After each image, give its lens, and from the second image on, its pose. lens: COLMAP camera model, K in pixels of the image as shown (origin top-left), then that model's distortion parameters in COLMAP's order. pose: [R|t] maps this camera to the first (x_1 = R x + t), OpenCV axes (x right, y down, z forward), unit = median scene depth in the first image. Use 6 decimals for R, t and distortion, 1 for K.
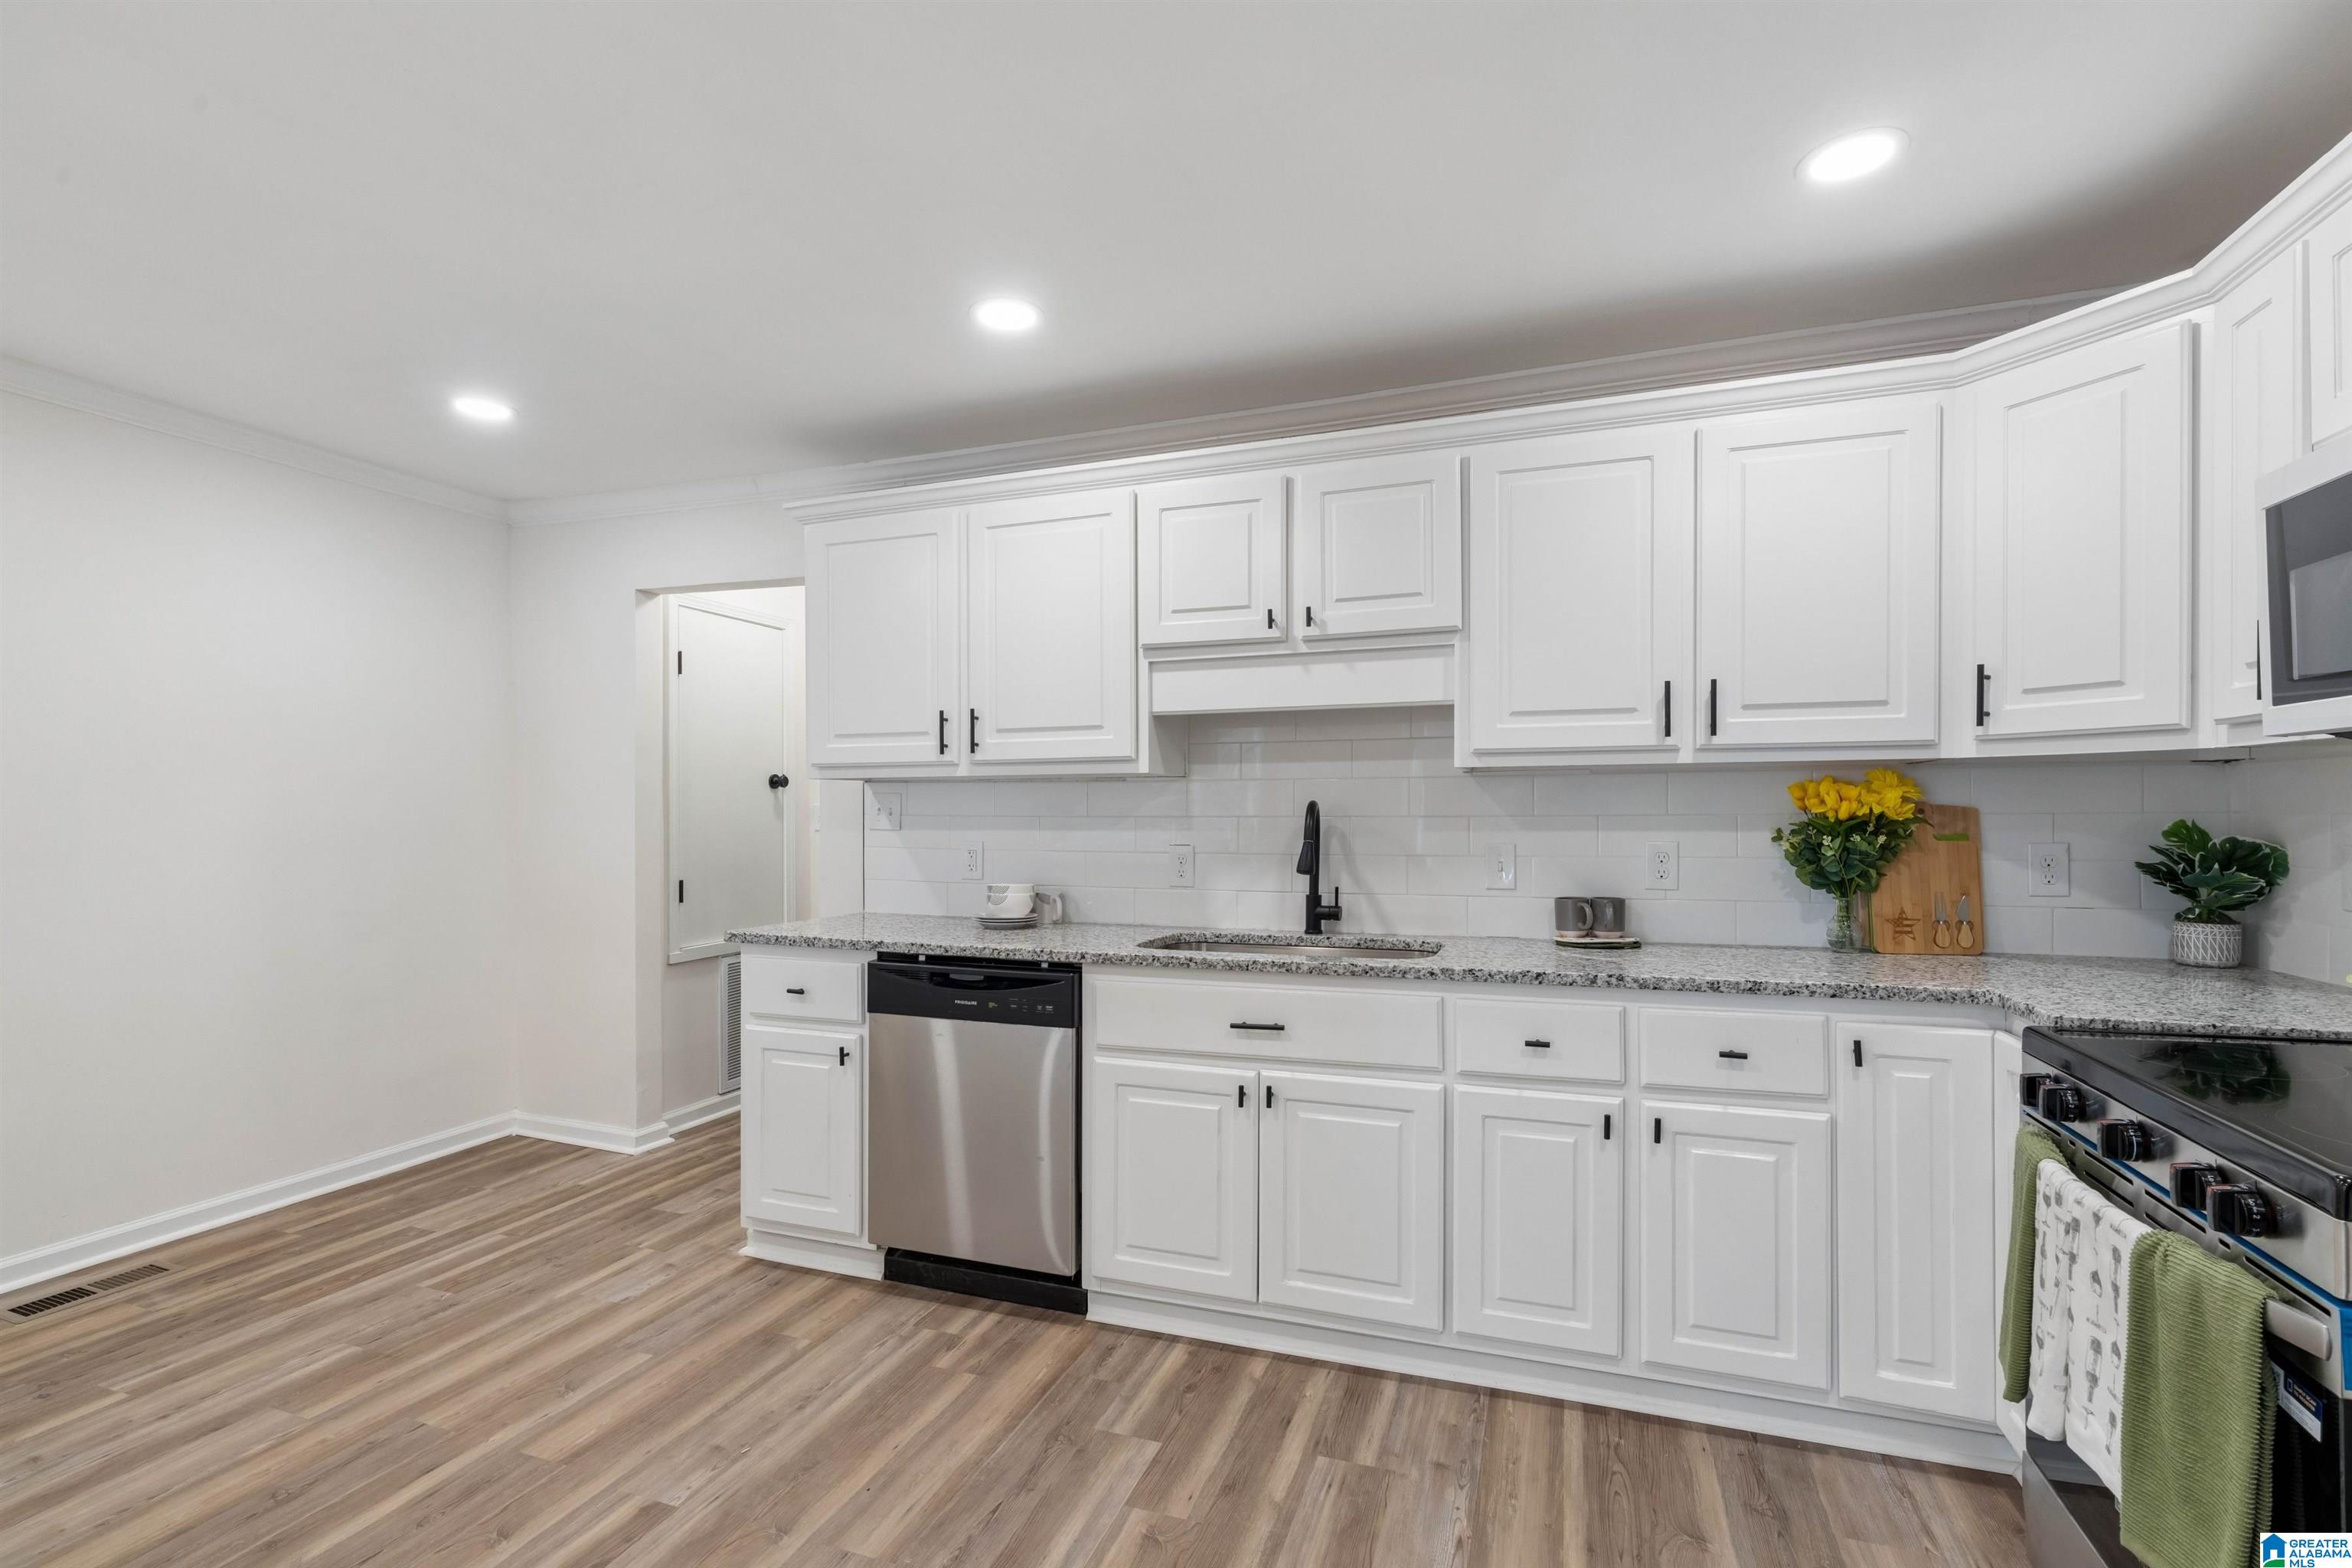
lens RADIAL K [[1071.6, 0, 1170.5], [0, 1071.6, 819.9], [0, 0, 1]] dist [-0.004987, 0.001319]
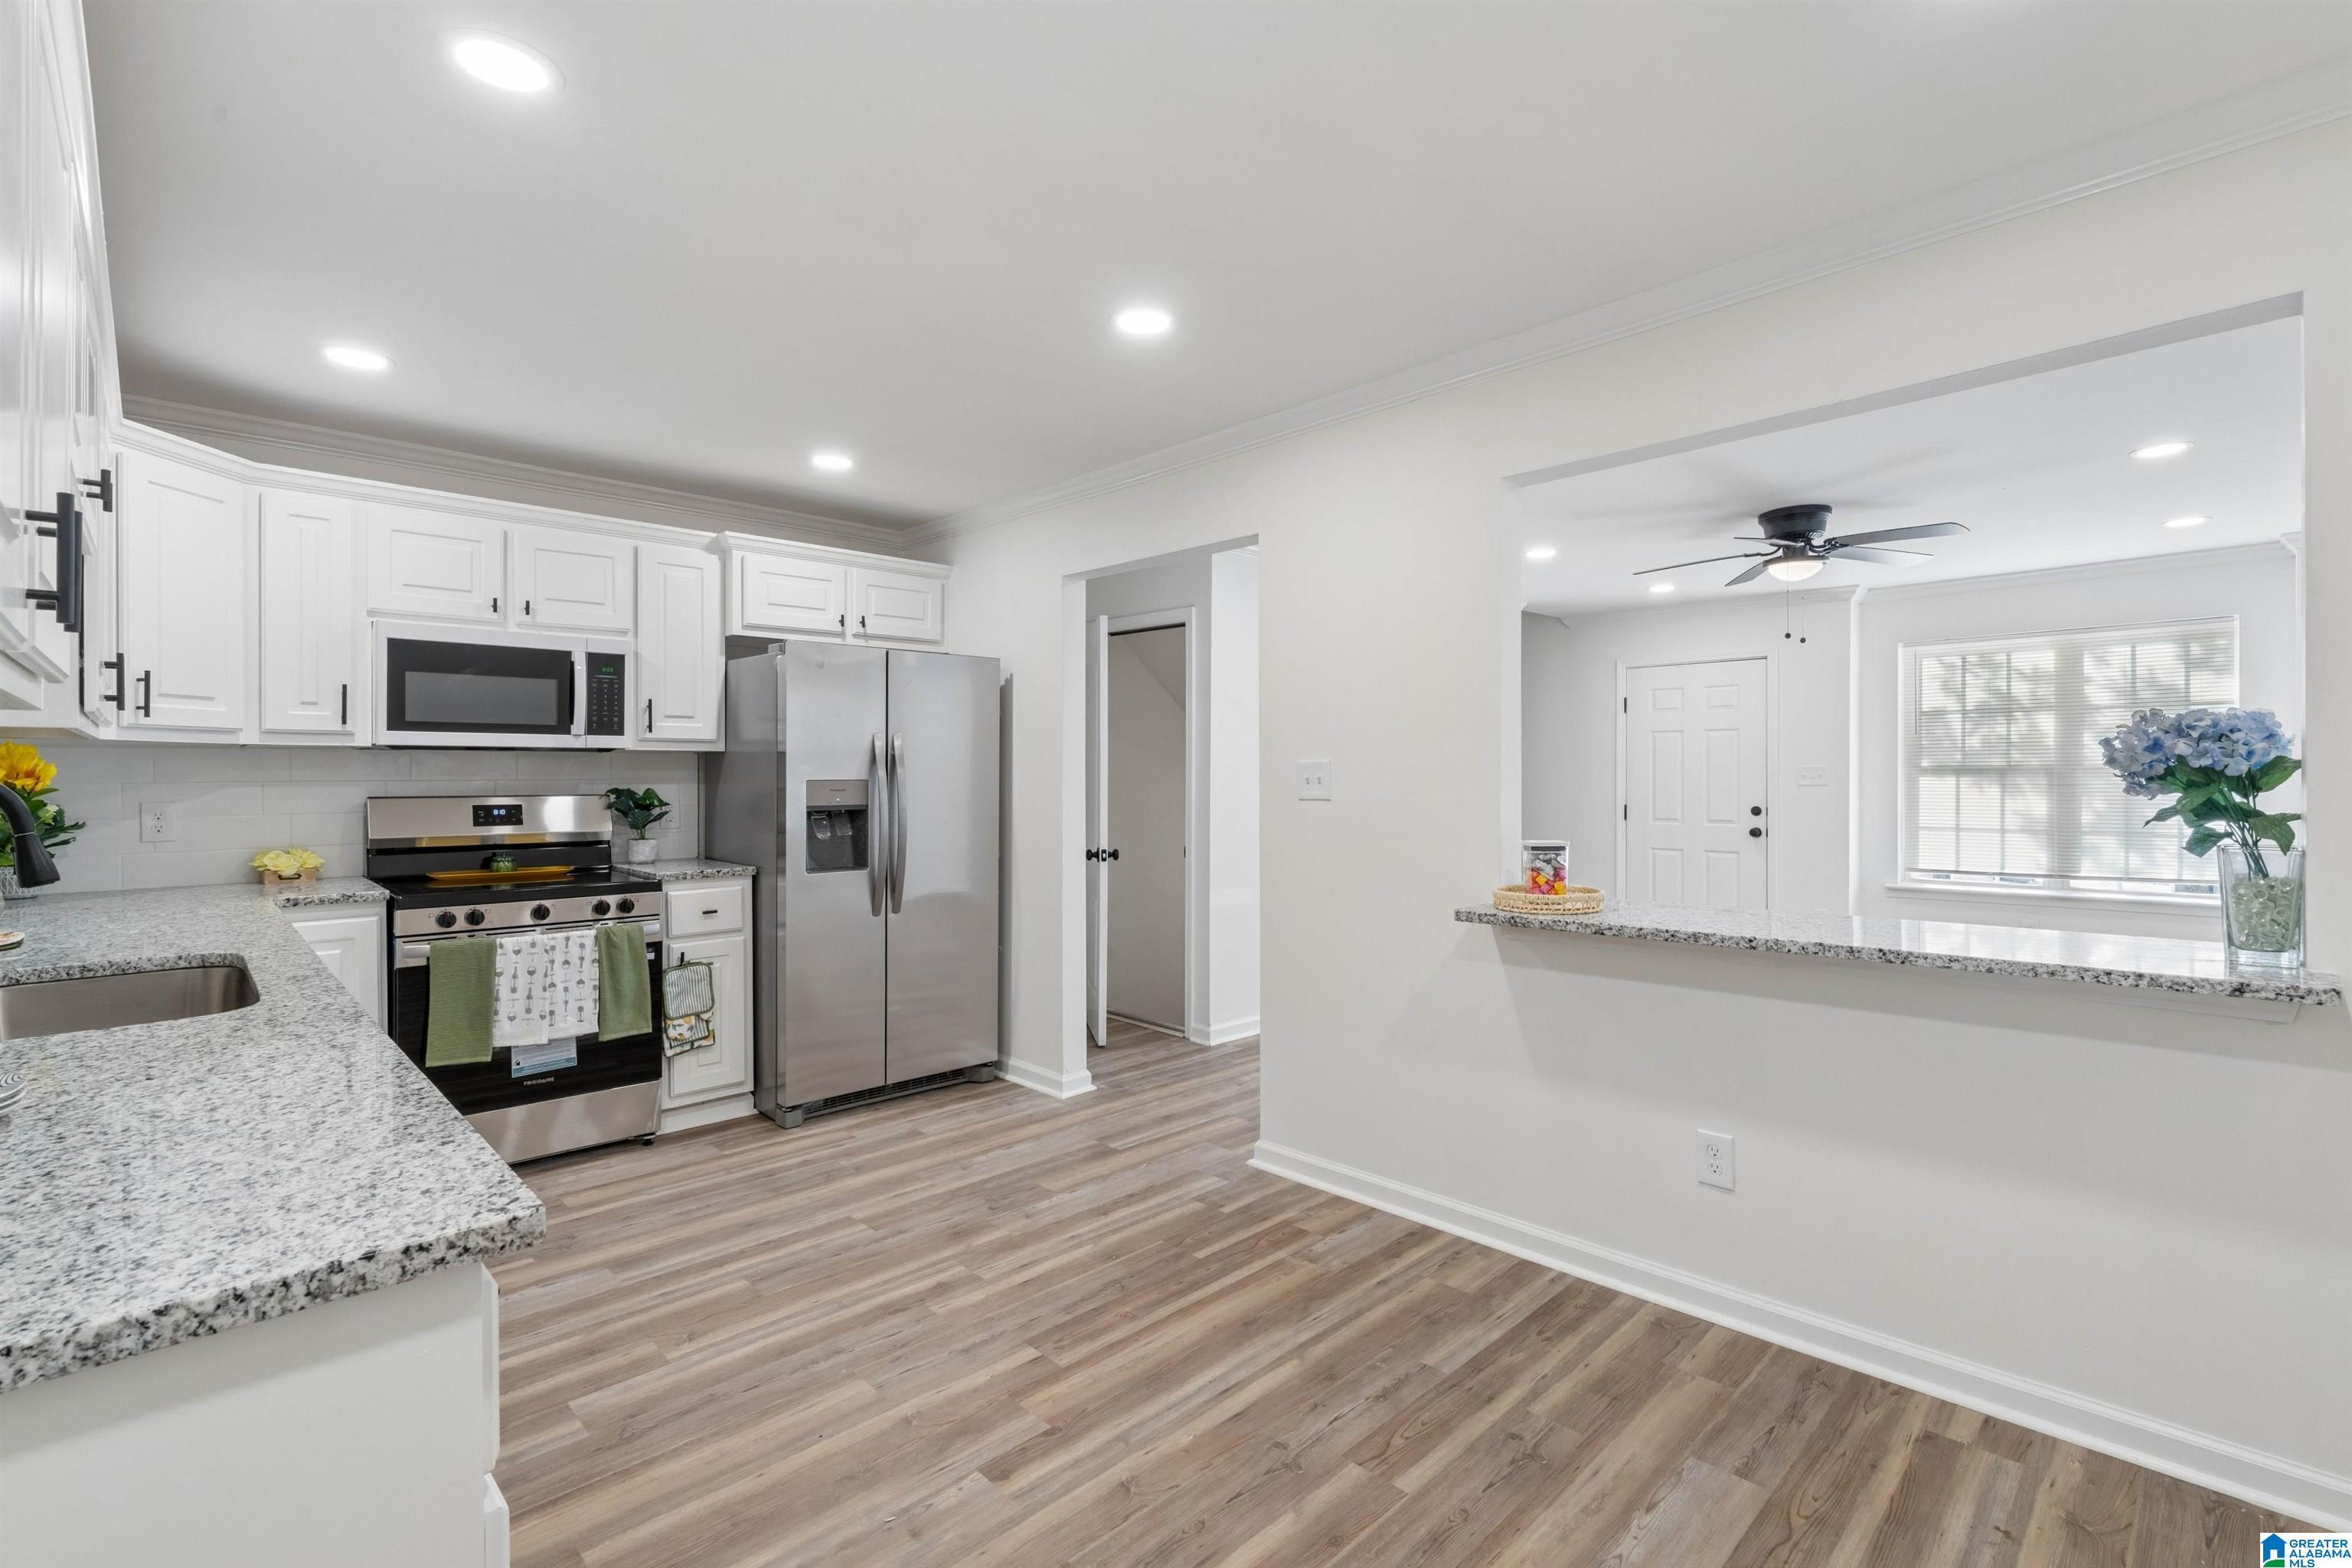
lens RADIAL K [[1065.0, 0, 1177.6], [0, 1065.0, 775.6], [0, 0, 1]] dist [-0.003922, 0.000082]
pose [[-0.900689, 0.003079, 0.434453, -0.842737], [0.007159, 0.999944, 0.007756, -0.014645], [-0.434405, 0.010096, -0.900661, 1.429594]]
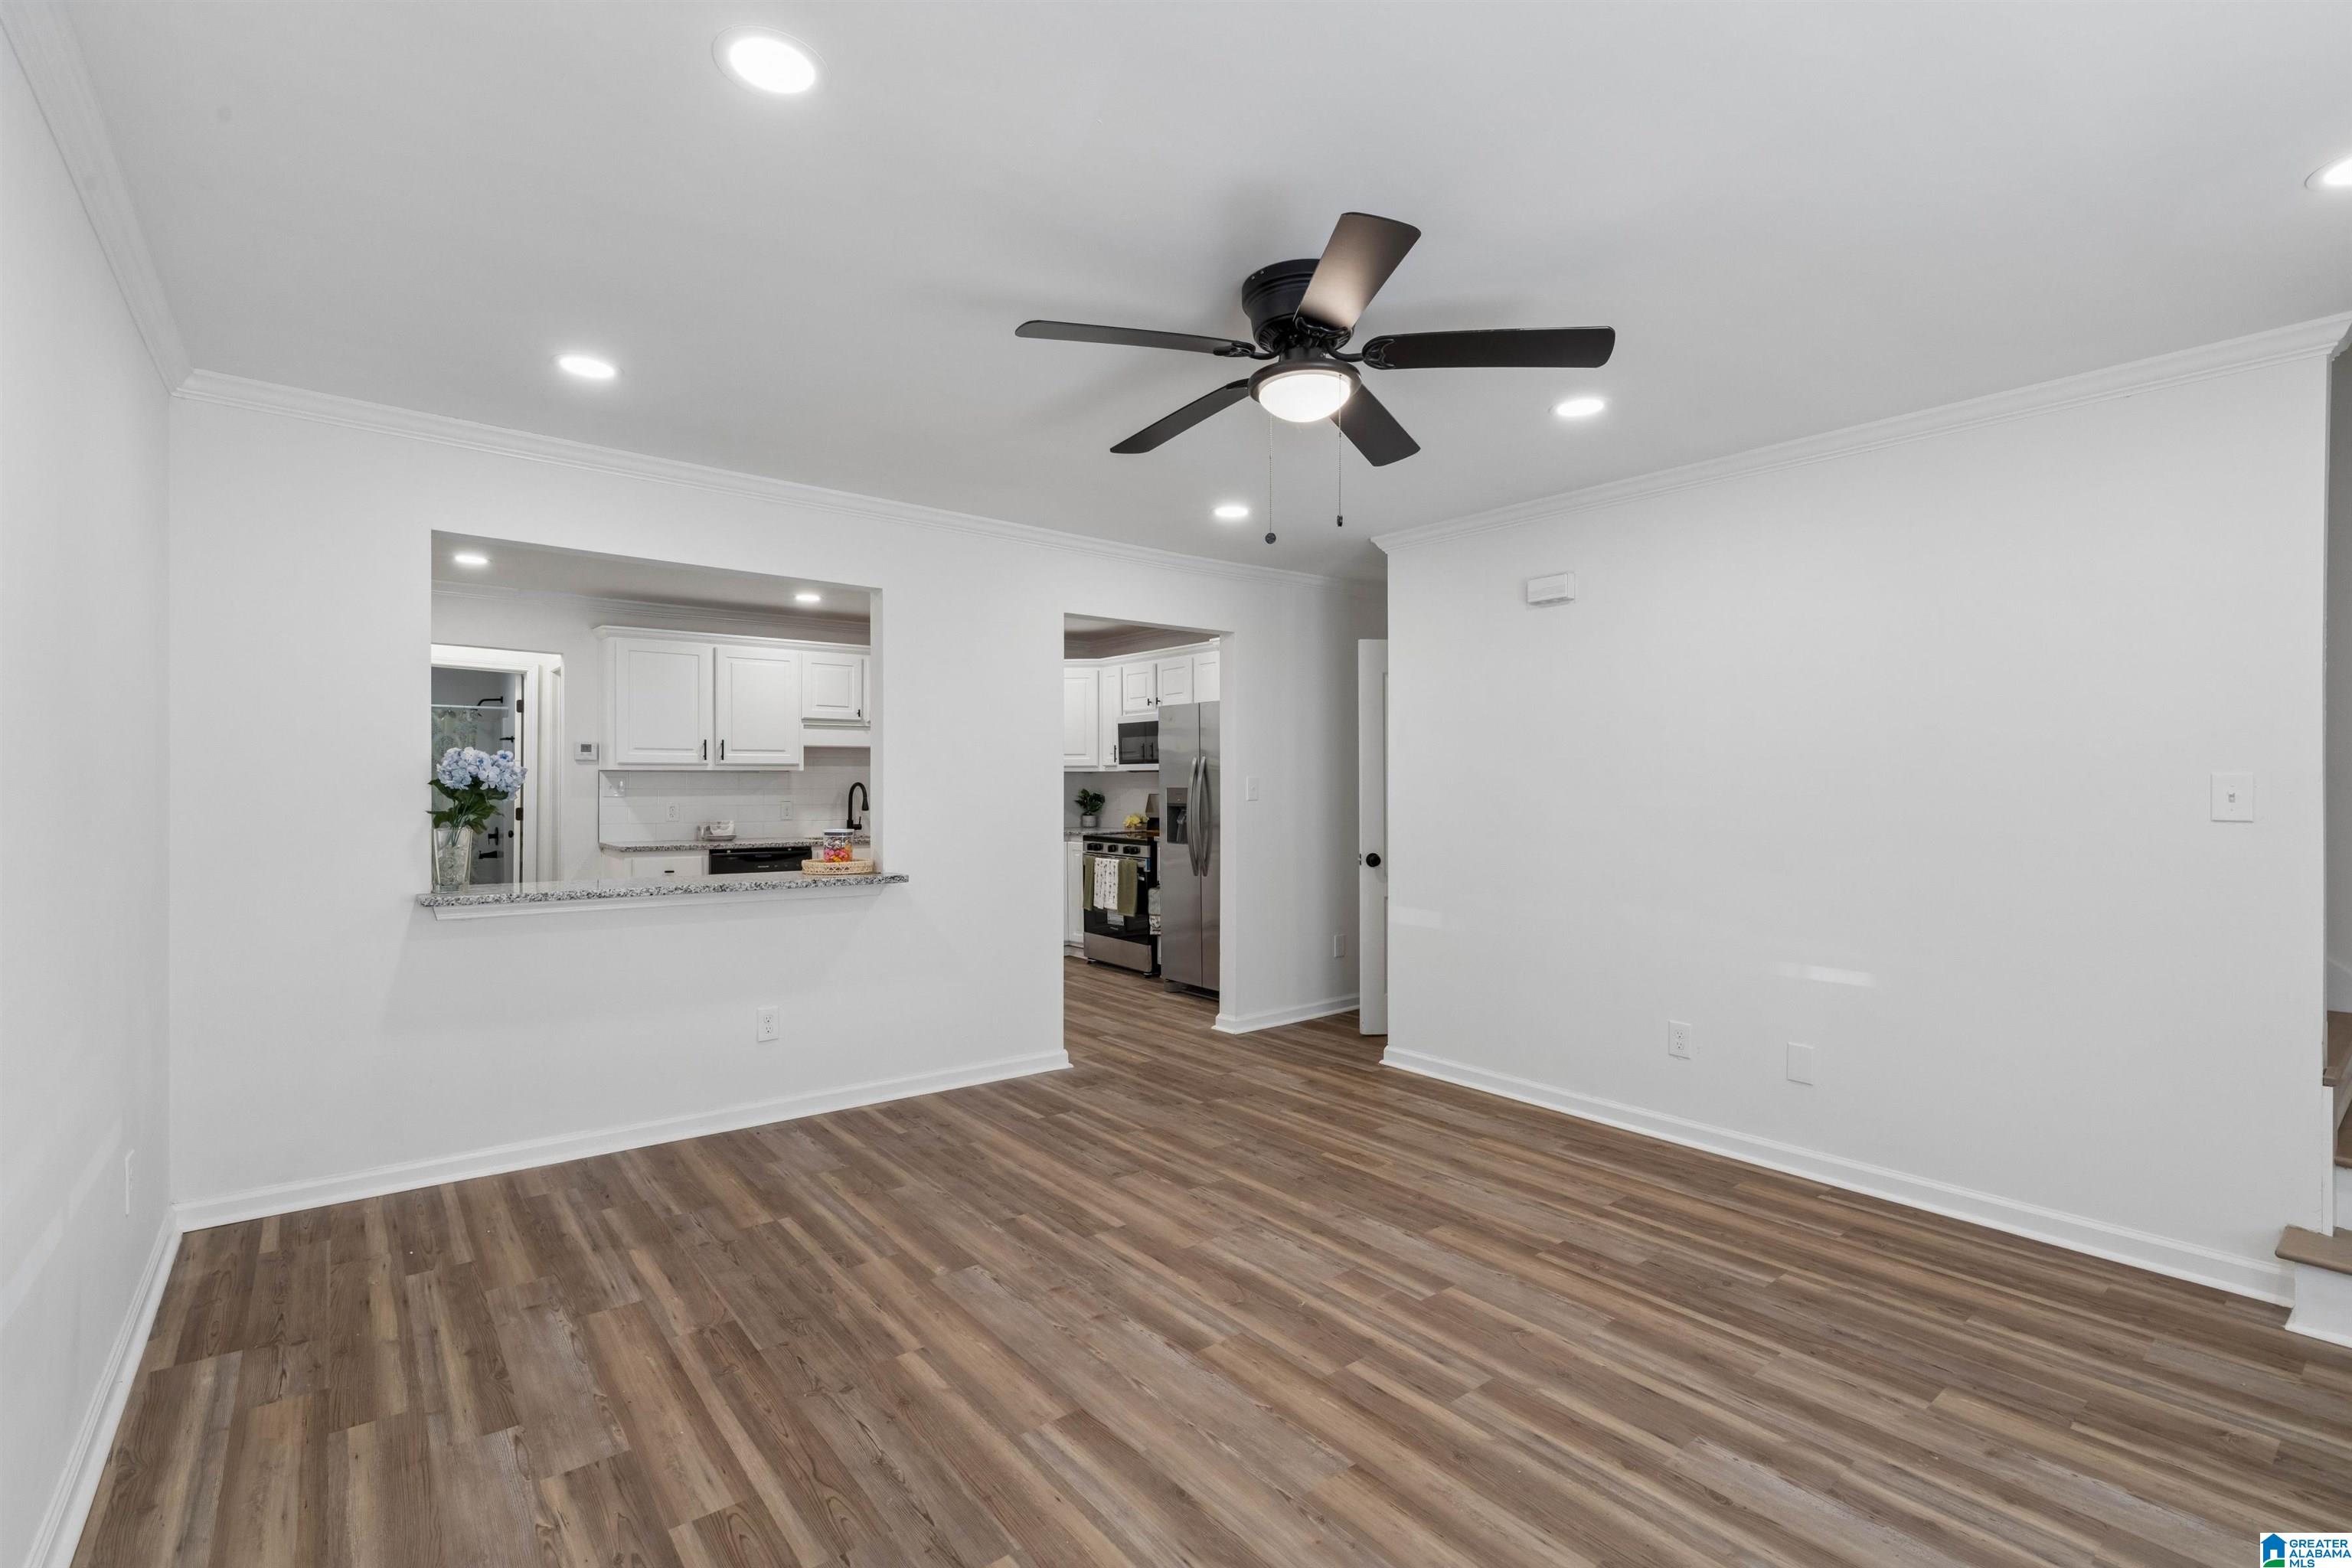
lens RADIAL K [[1054.5, 0, 1172.2], [0, 1054.5, 791.8], [0, 0, 1]] dist [-0.001202, 0.000658]
pose [[0.524661, -0.006174, 0.851289, -1.882521], [0.007009, 0.999971, 0.002933, 0.002689], [-0.851283, 0.004428, 0.524689, -1.107228]]
